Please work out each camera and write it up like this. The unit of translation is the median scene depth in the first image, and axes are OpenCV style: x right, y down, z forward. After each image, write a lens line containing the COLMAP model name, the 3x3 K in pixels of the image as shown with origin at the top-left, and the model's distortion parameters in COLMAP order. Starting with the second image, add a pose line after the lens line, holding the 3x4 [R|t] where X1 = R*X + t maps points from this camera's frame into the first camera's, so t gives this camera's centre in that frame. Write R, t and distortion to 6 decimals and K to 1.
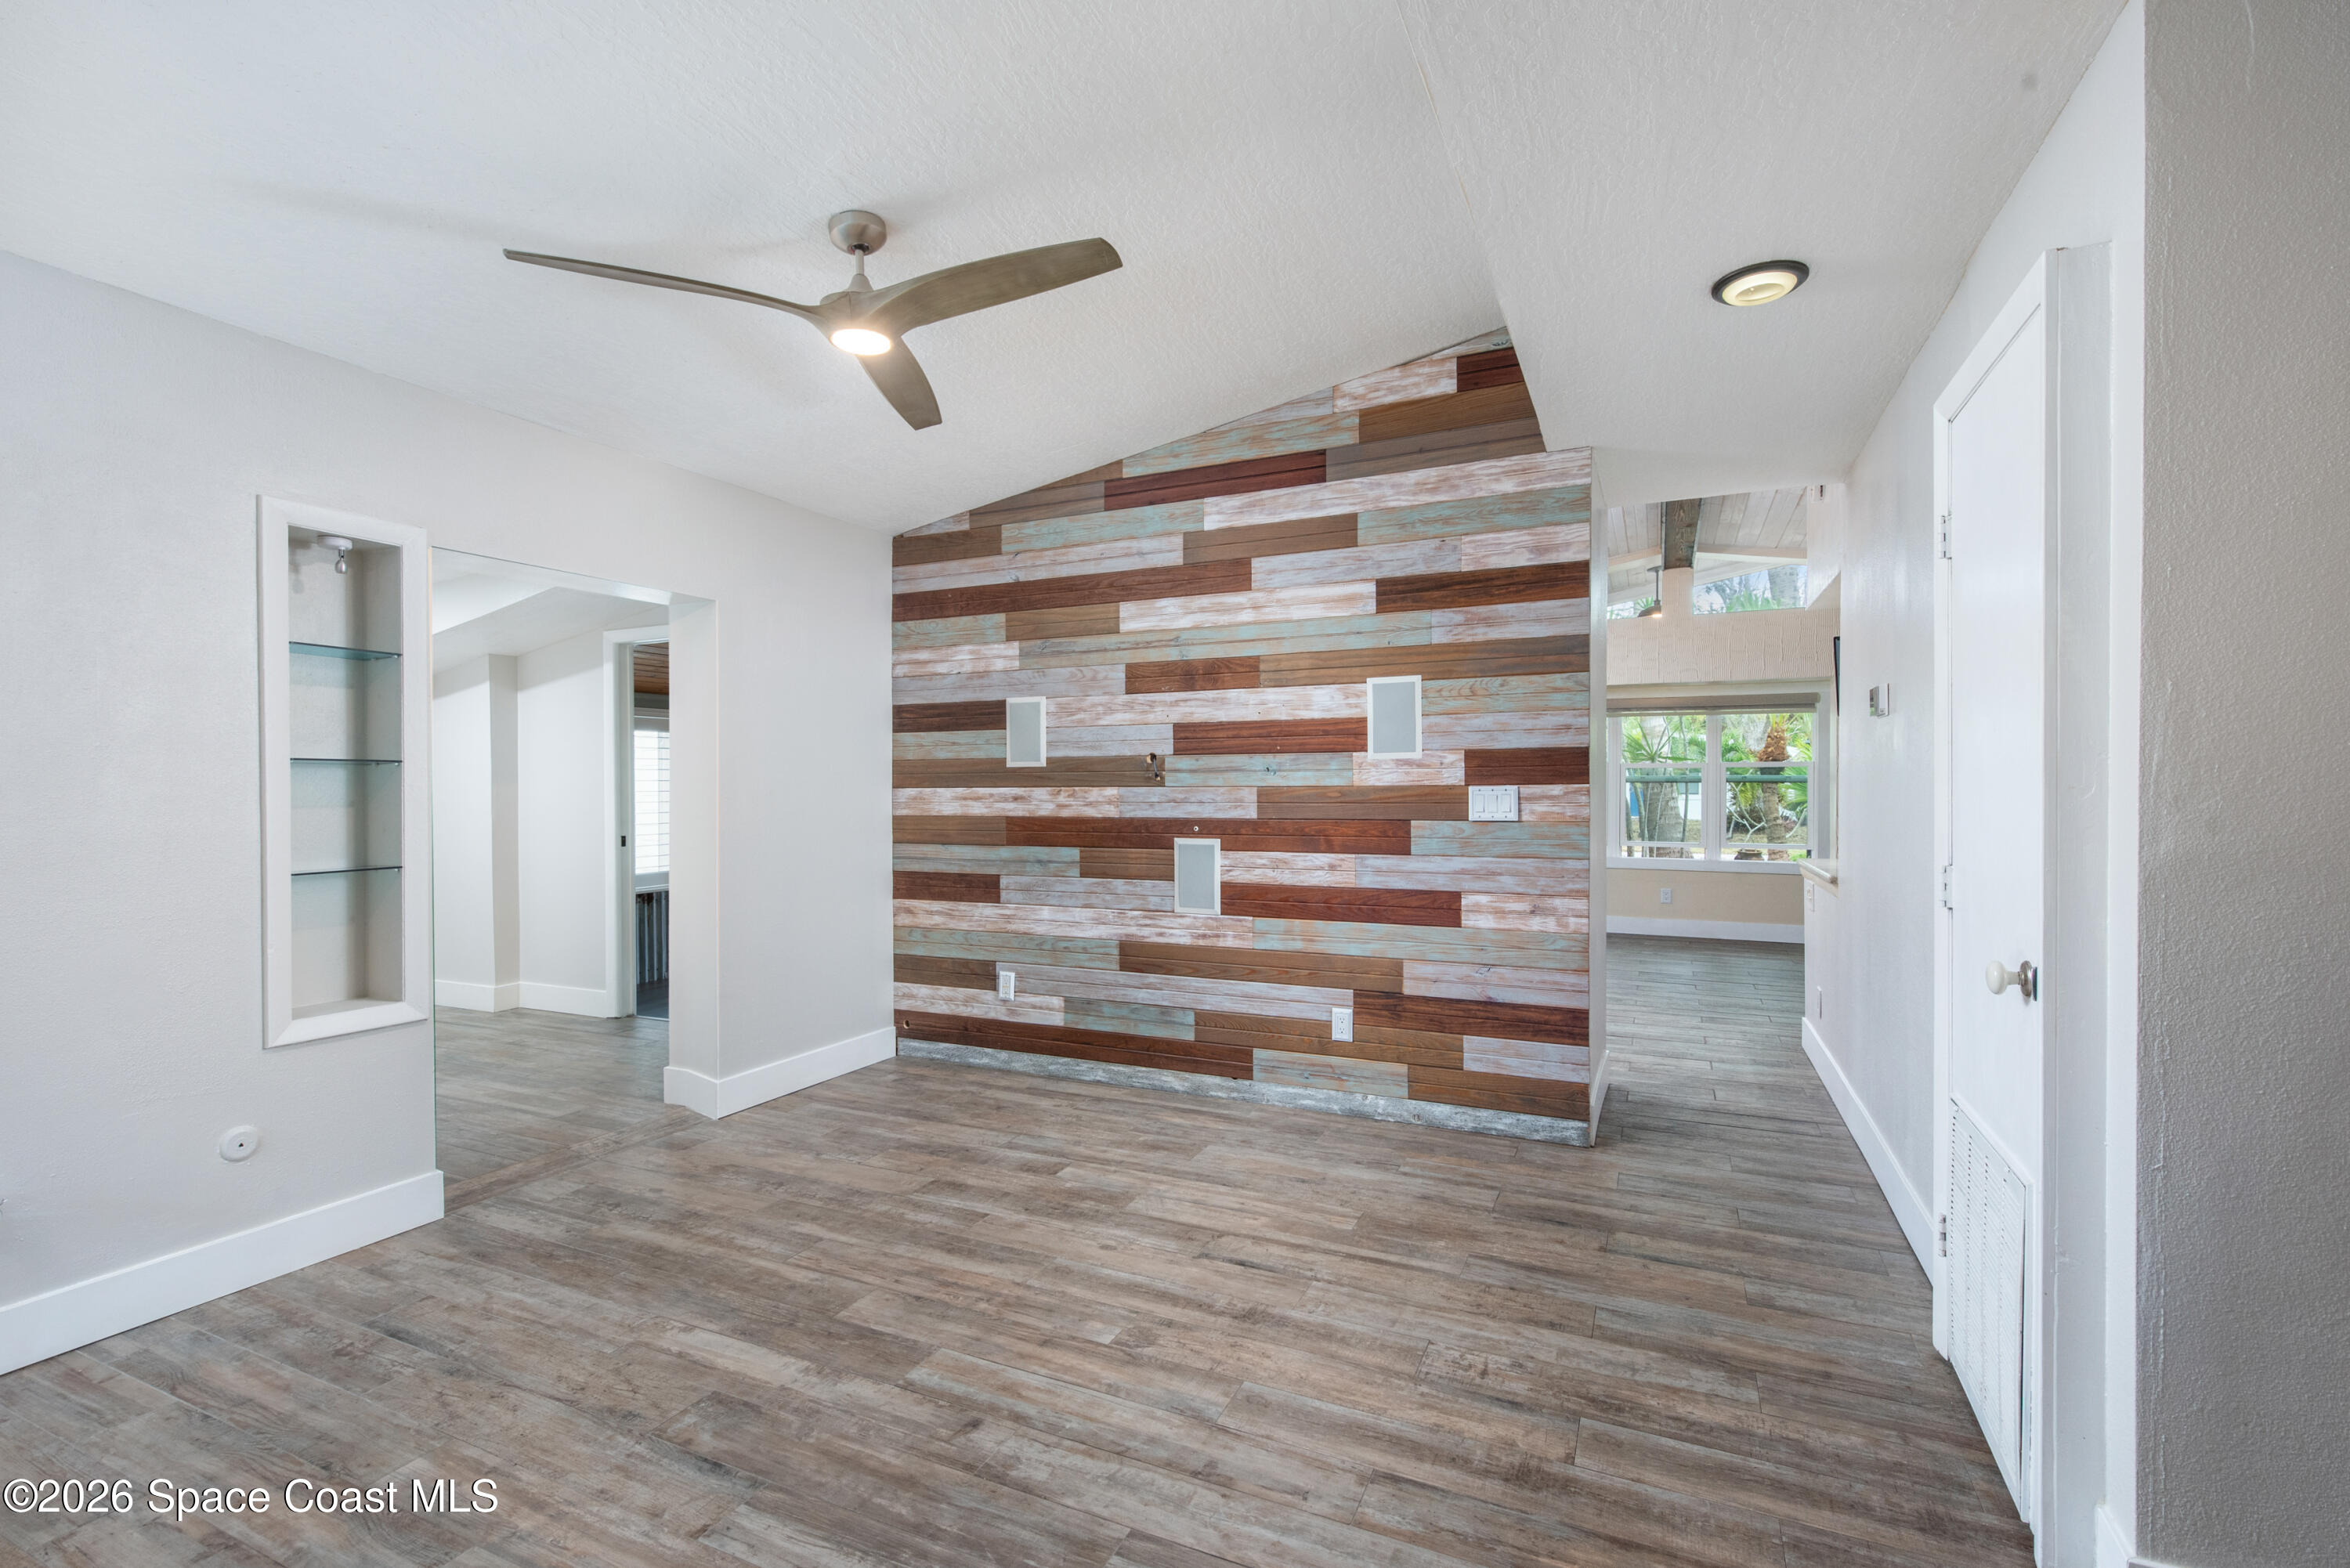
lens RADIAL K [[1037.5, 0, 1174.7], [0, 1037.5, 792.1], [0, 0, 1]] dist [0.001569, 0.000082]
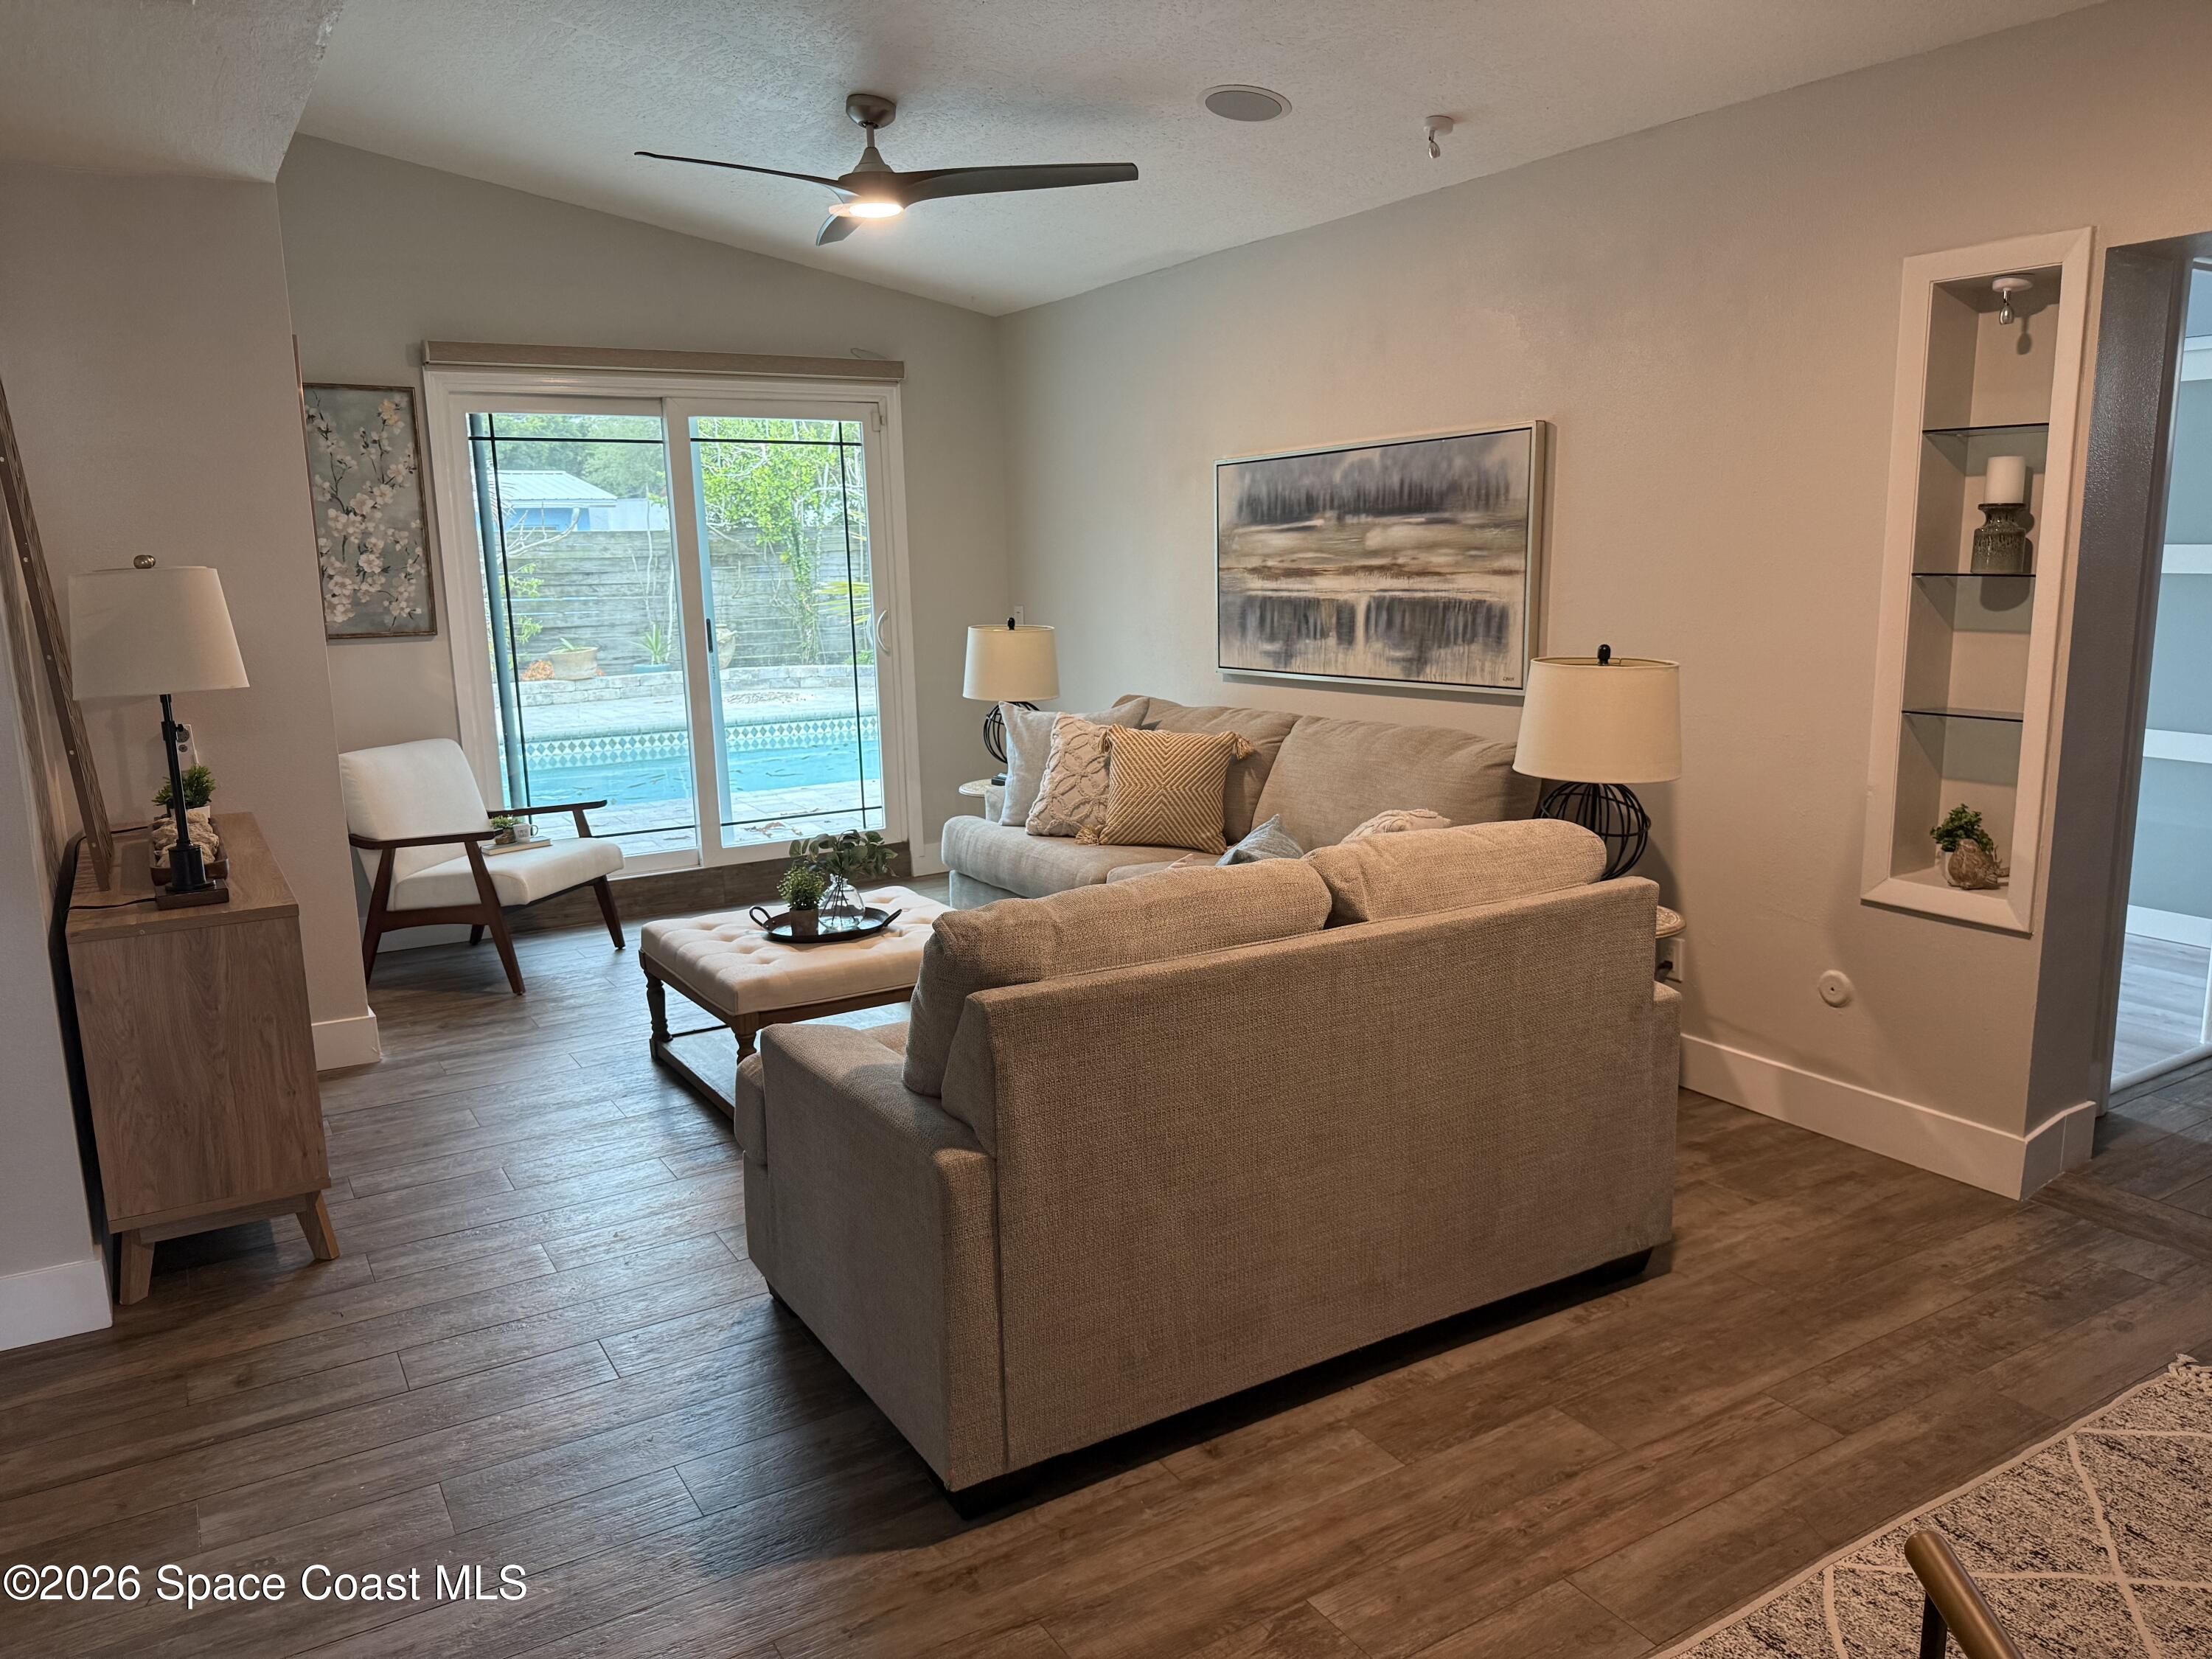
lens RADIAL K [[1557.0, 0, 1113.6], [0, 1557.0, 839.7], [0, 0, 1]] dist [0.020060, -0.026221]
pose [[-0.554524, 0.166790, -0.815282, 0.391621], [0.019861, 0.982082, 0.187406, -0.048642], [0.831931, 0.087729, -0.547900, 0.795122]]
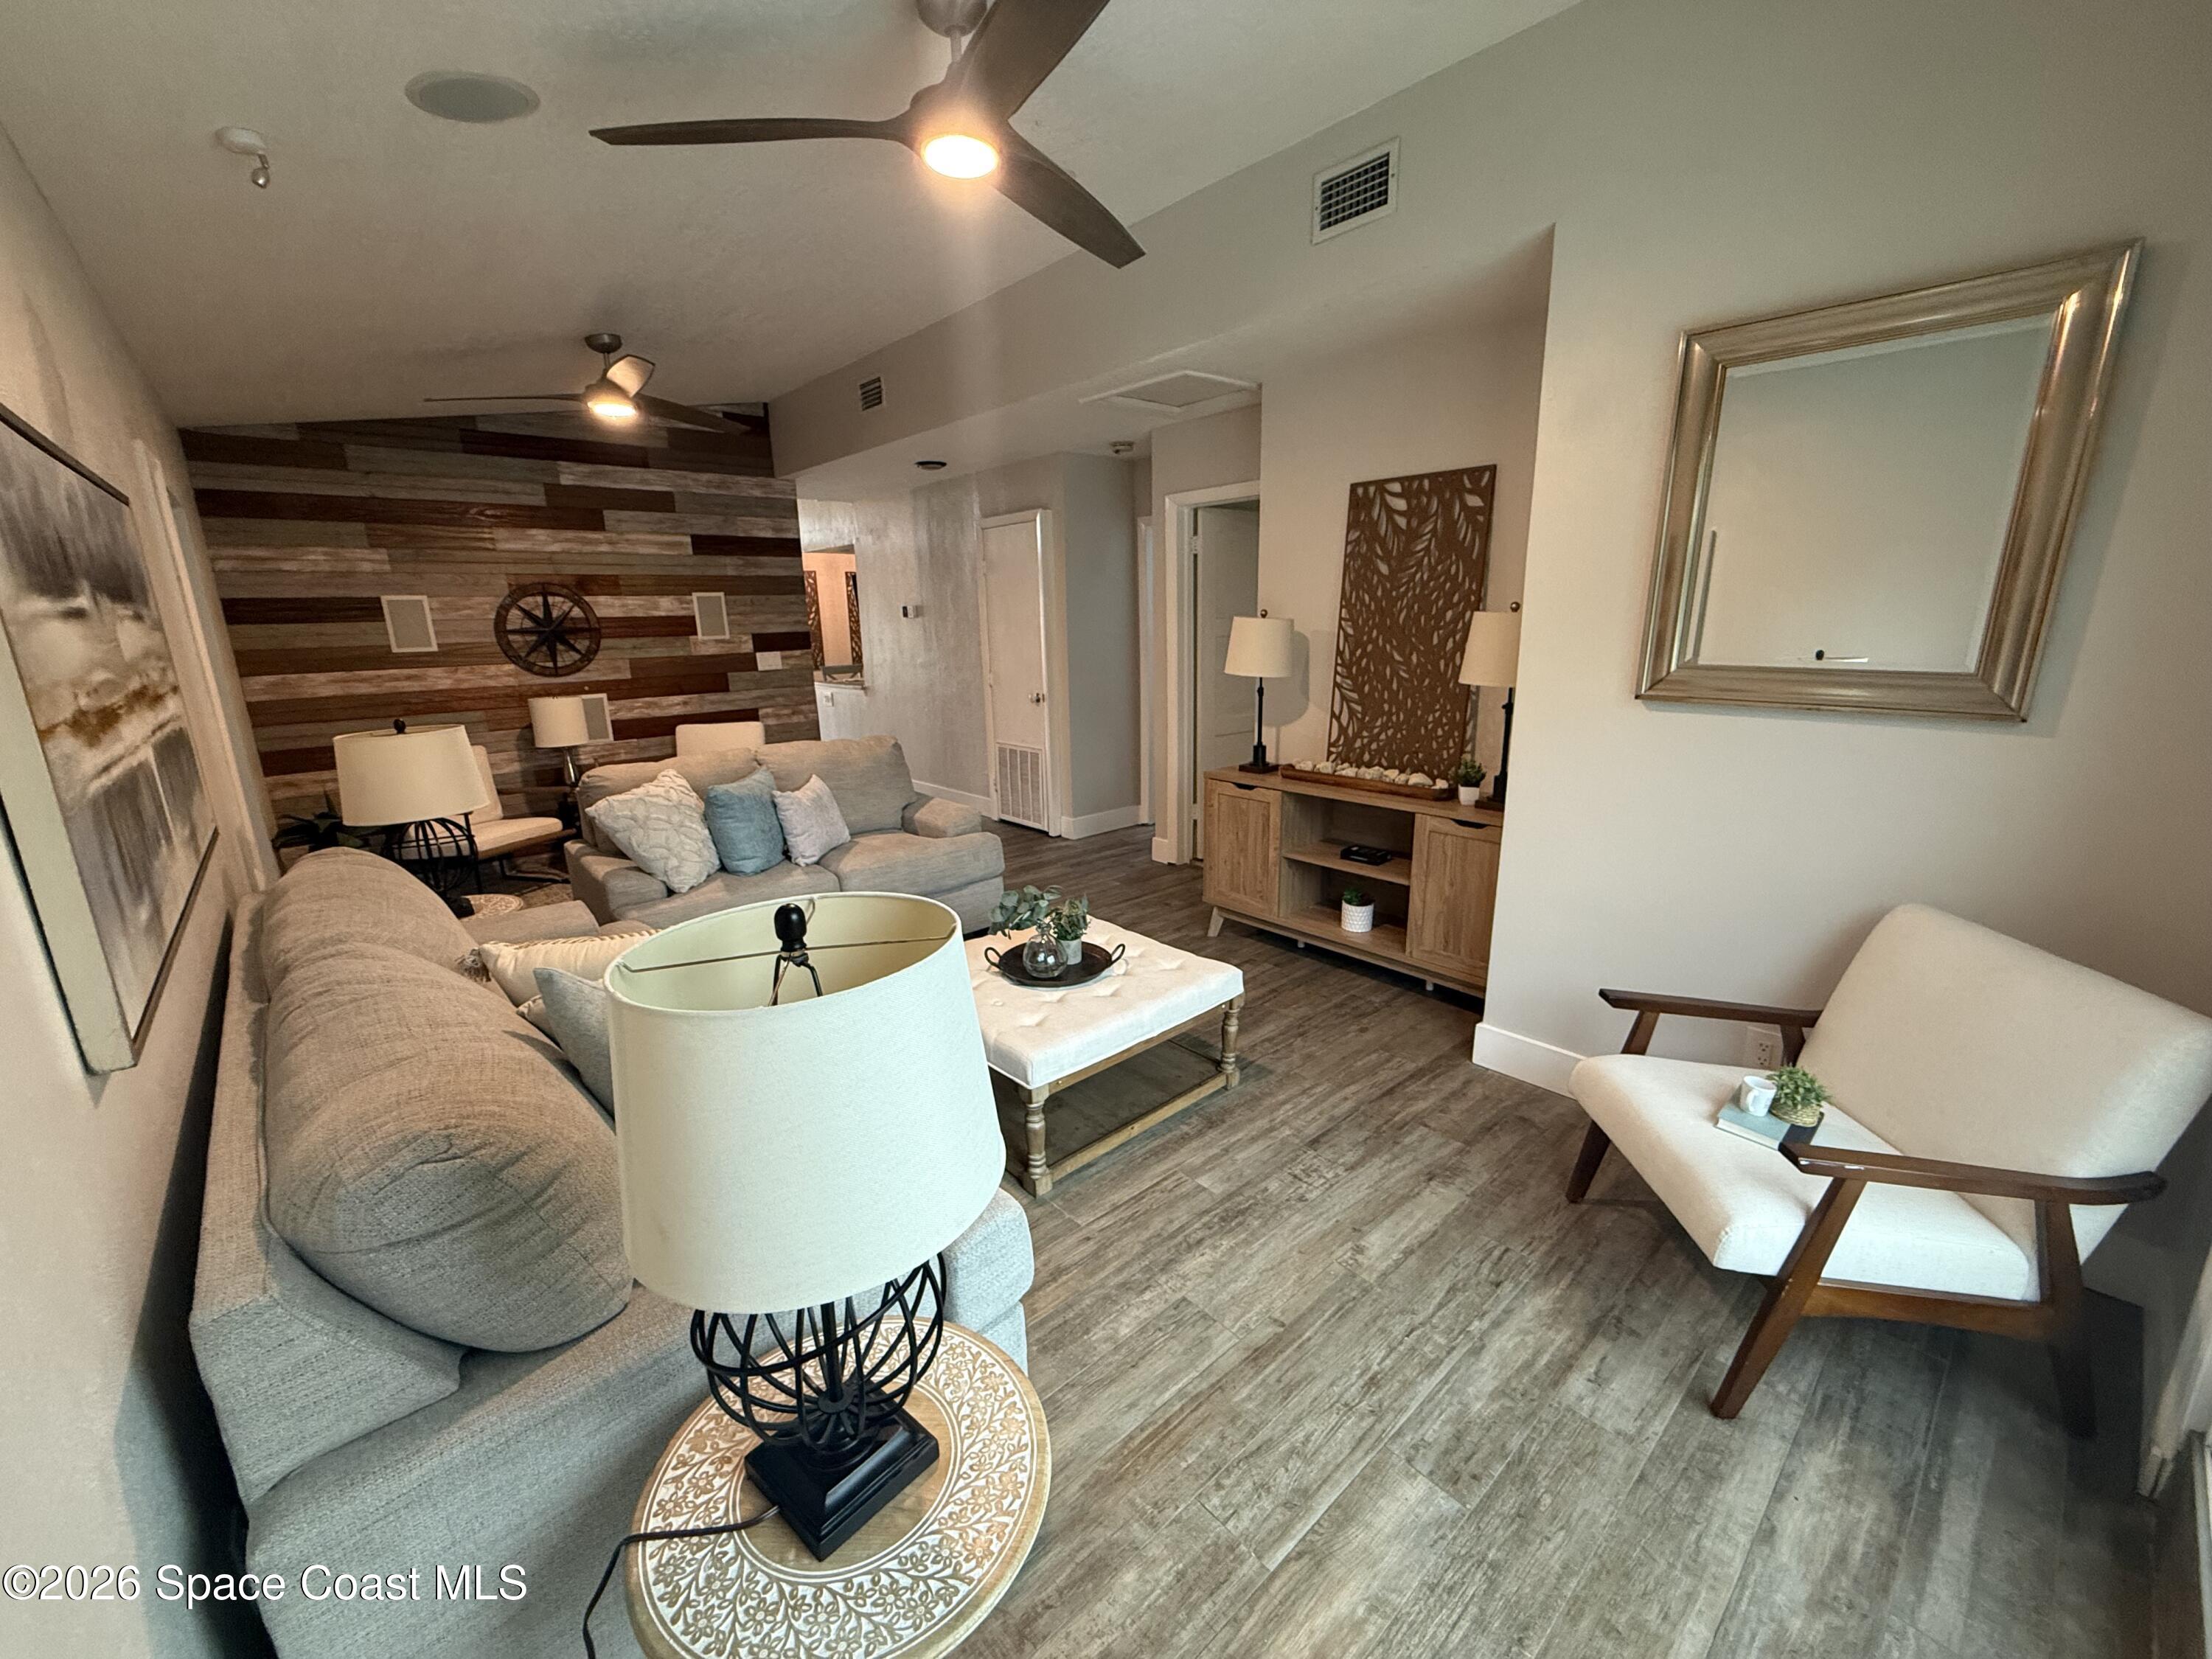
lens RADIAL K [[883.9, 0, 1100.5], [0, 883.9, 831.2], [0, 0, 1]] dist [0.001017, -0.000210]
pose [[0.399053, -0.224892, 0.888921, -0.921872], [0.028309, 0.972015, 0.233206, -0.044577], [-0.916491, -0.067897, 0.394252, -0.243779]]
